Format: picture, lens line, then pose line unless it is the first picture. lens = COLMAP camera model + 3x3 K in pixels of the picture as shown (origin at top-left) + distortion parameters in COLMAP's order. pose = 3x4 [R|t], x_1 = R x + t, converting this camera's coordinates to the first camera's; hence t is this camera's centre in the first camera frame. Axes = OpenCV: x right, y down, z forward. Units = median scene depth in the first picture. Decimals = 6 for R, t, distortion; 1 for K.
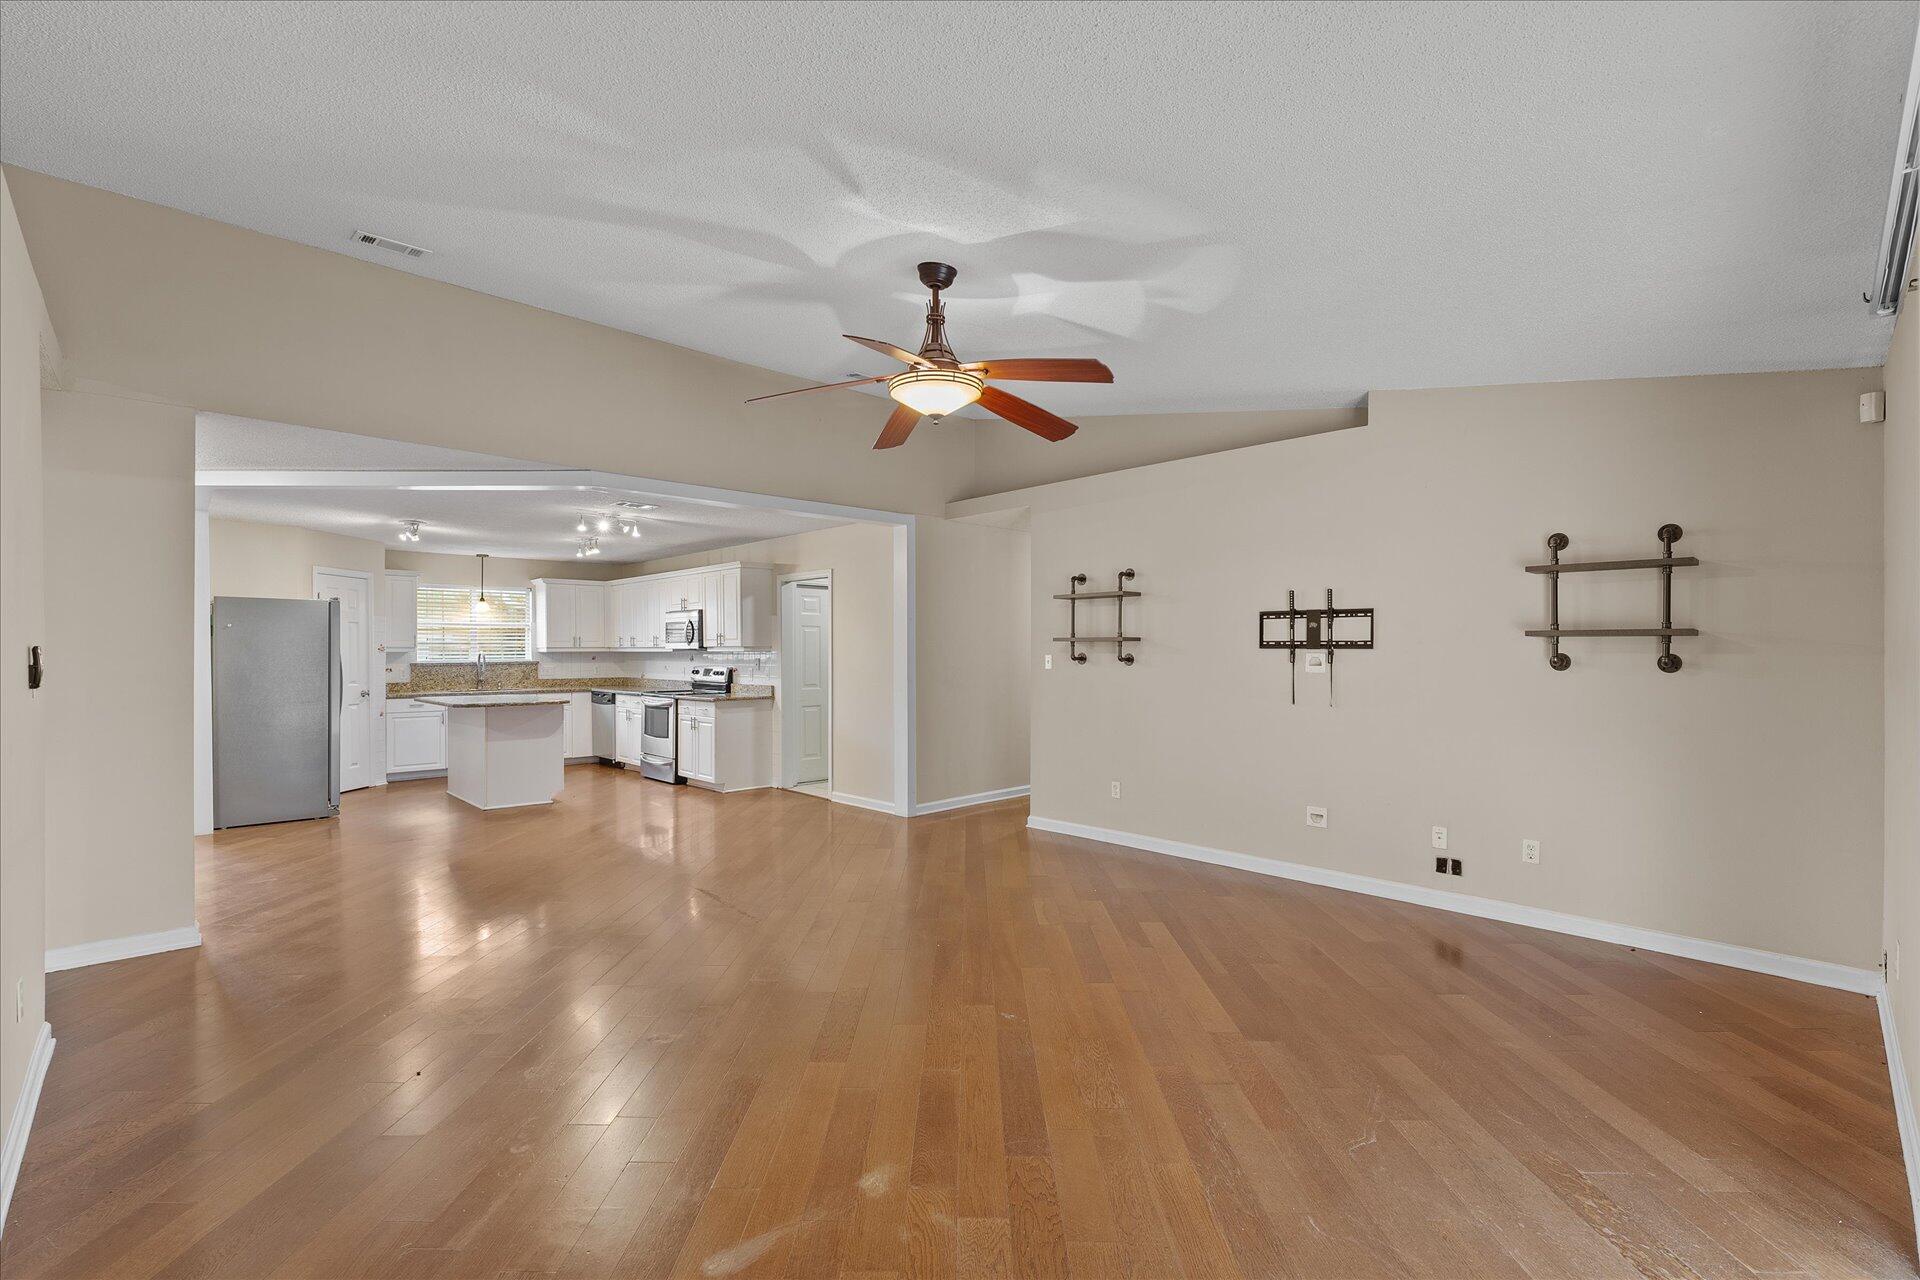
lens RADIAL K [[835.1, 0, 932.0], [0, 835.1, 651.4], [0, 0, 1]] dist [-0.001962, -0.000800]
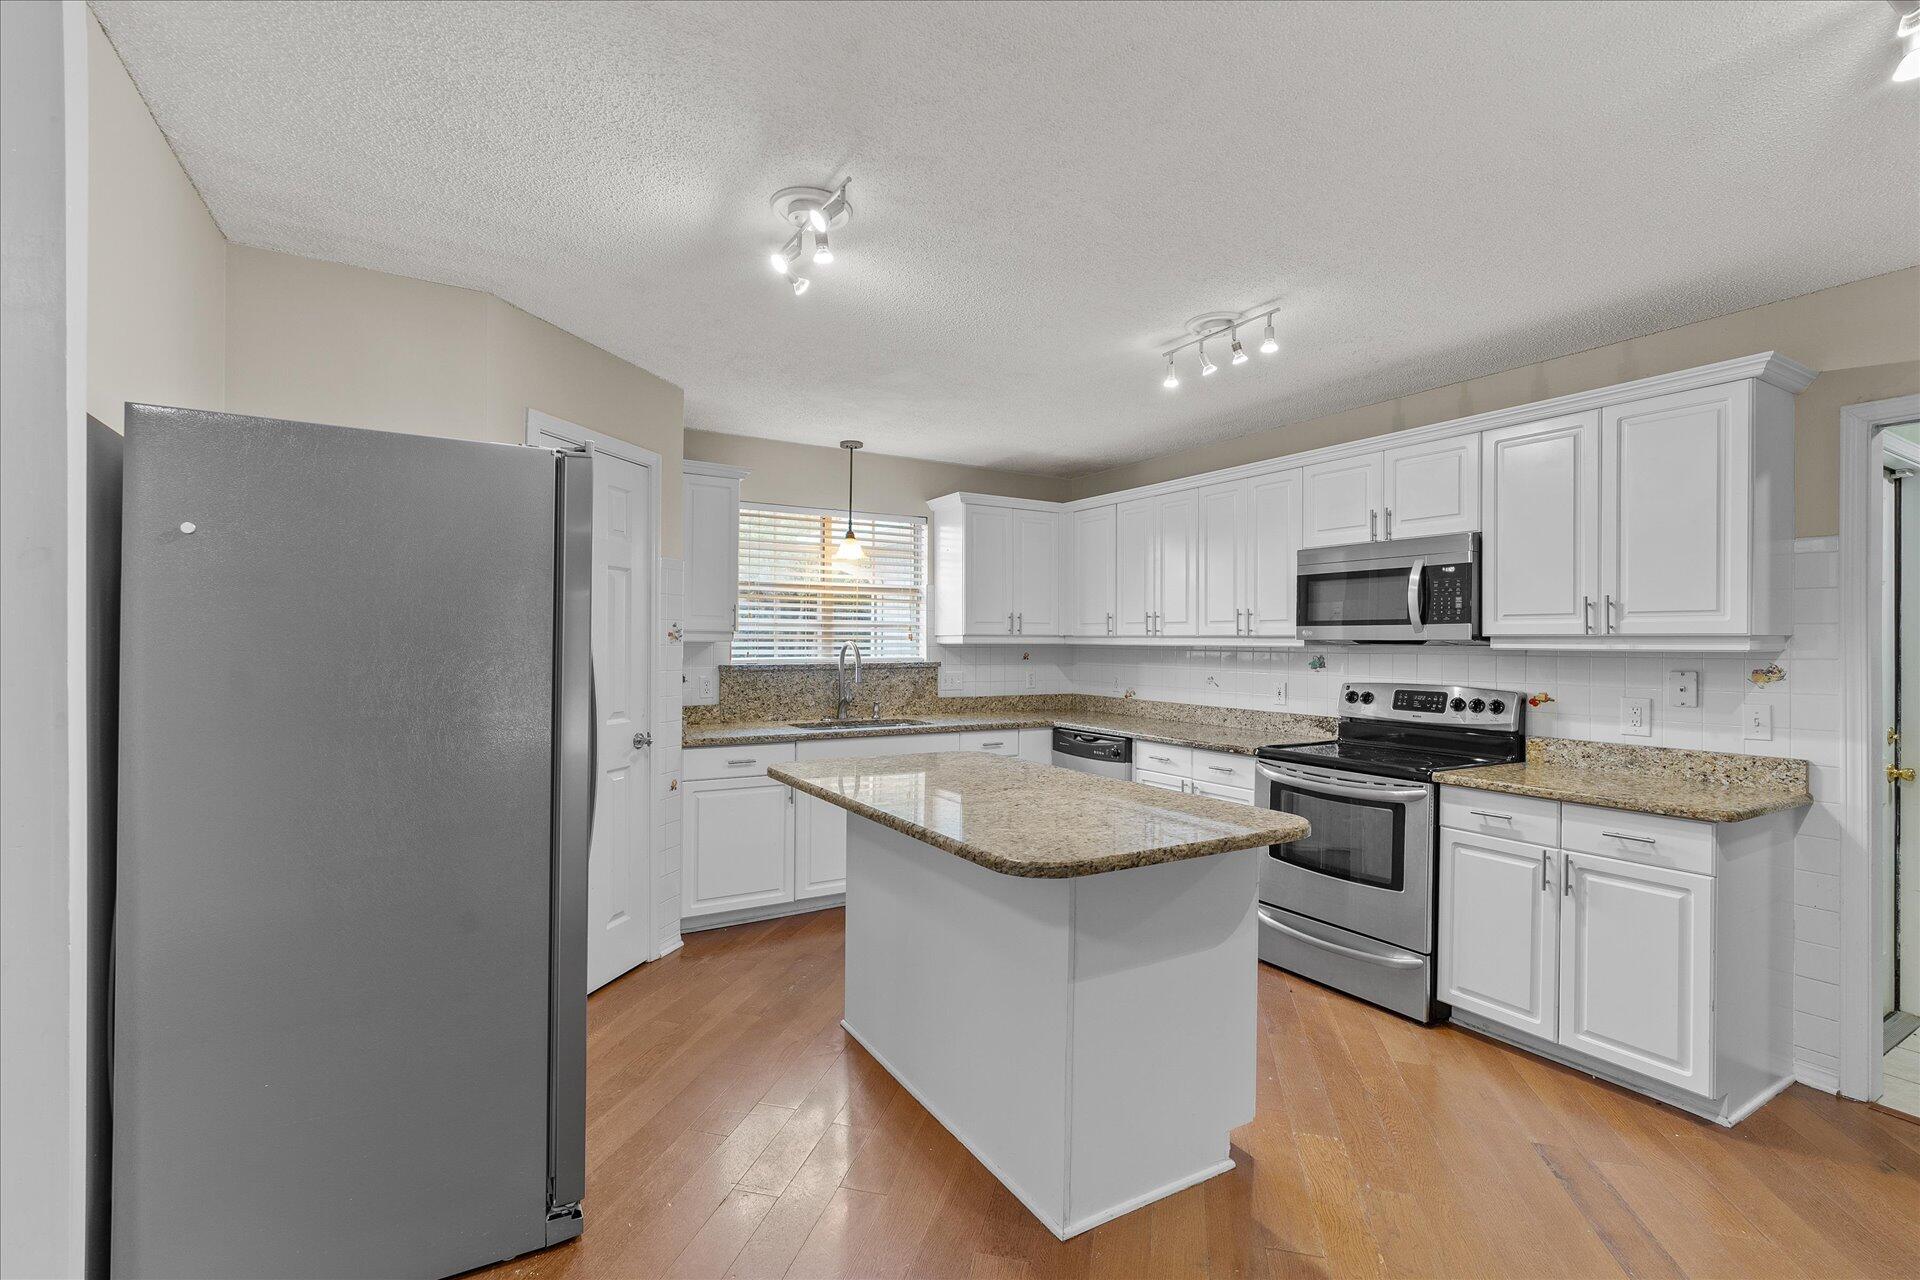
lens RADIAL K [[853.3, 0, 948.2], [0, 853.3, 642.8], [0, 0, 1]] dist [-0.001196, -0.000065]
pose [[0.976132, 0.010239, -0.216935, -0.502894], [-0.010557, 0.999944, -0.000309, 0.000292], [0.216920, 0.002592, 0.976186, 0.707822]]
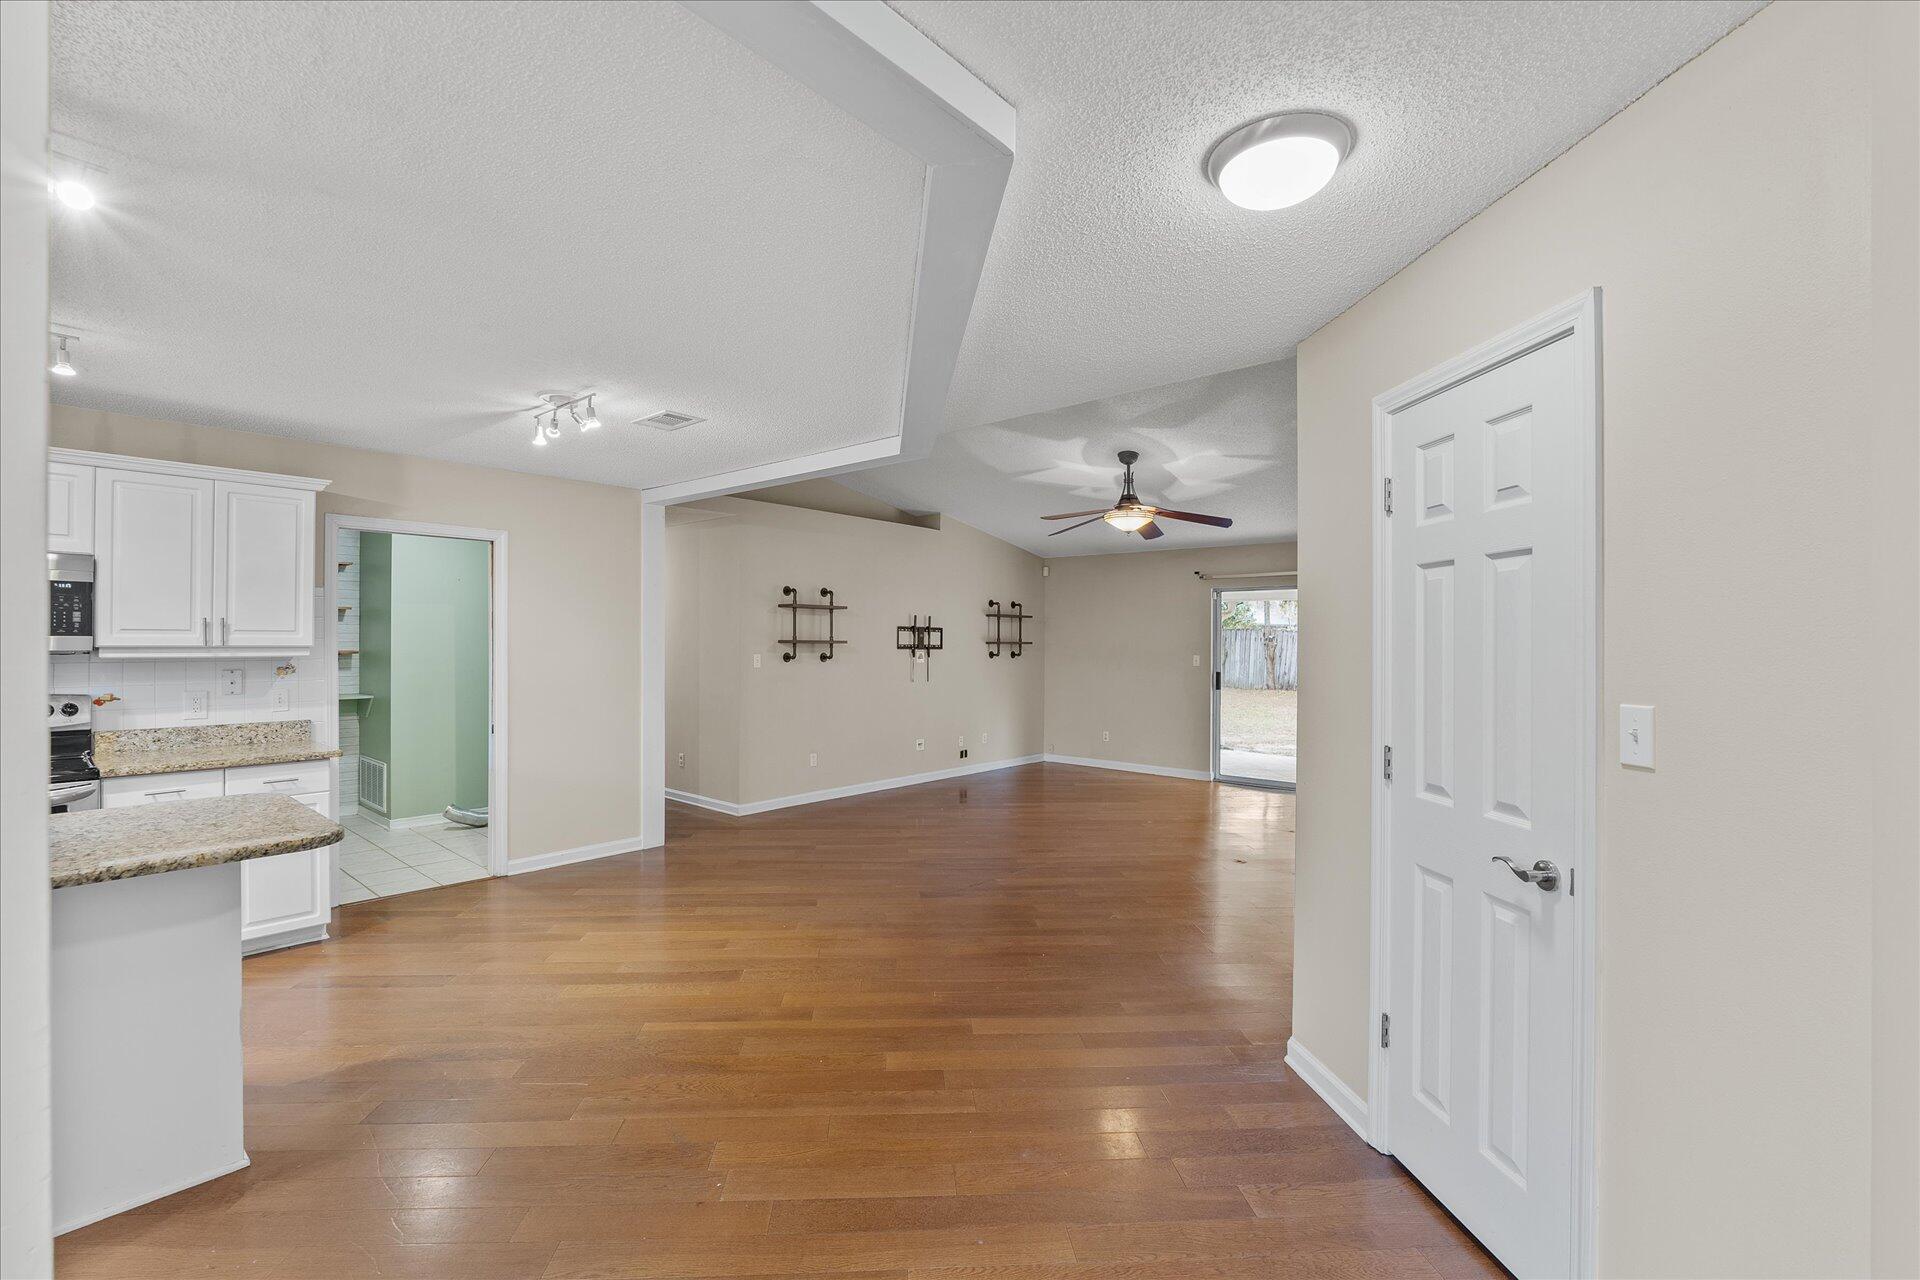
lens RADIAL K [[824.3, 0, 913.9], [0, 824.3, 641.7], [0, 0, 1]] dist [-0.001073, -0.000051]
pose [[-0.062935, 0.005169, 0.998004, -0.846326], [0.000297, 0.999987, -0.005161, -0.006629], [-0.998018, -0.000029, -0.062935, 0.746837]]
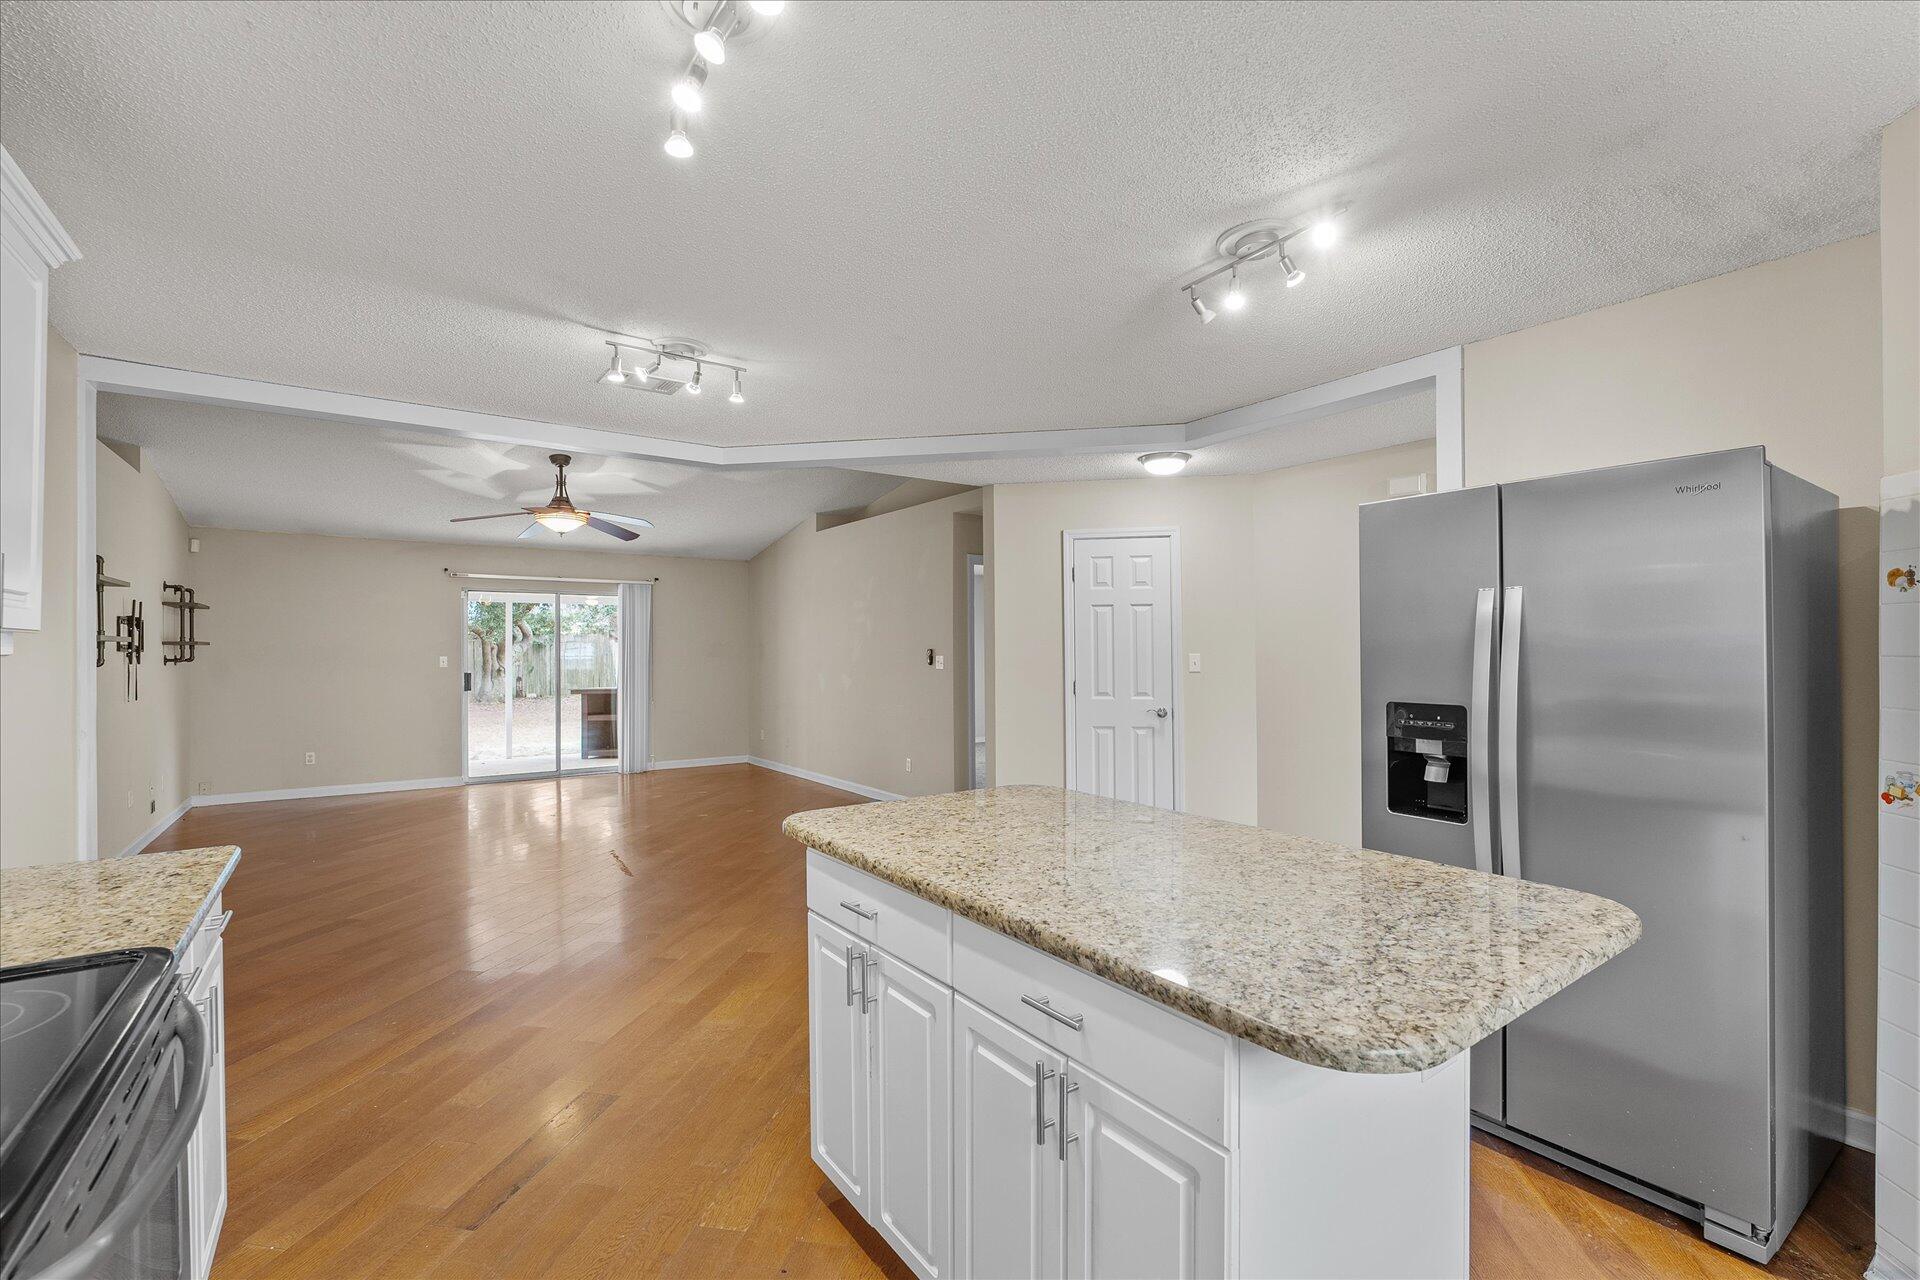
lens RADIAL K [[853.3, 0, 948.2], [0, 853.3, 642.8], [0, 0, 1]] dist [-0.001196, -0.000065]
pose [[-0.987486, 0.009114, 0.157443, -0.555612], [0.008437, 0.999952, -0.004971, 0.000654], [-0.157481, -0.003580, -0.987516, 1.314062]]
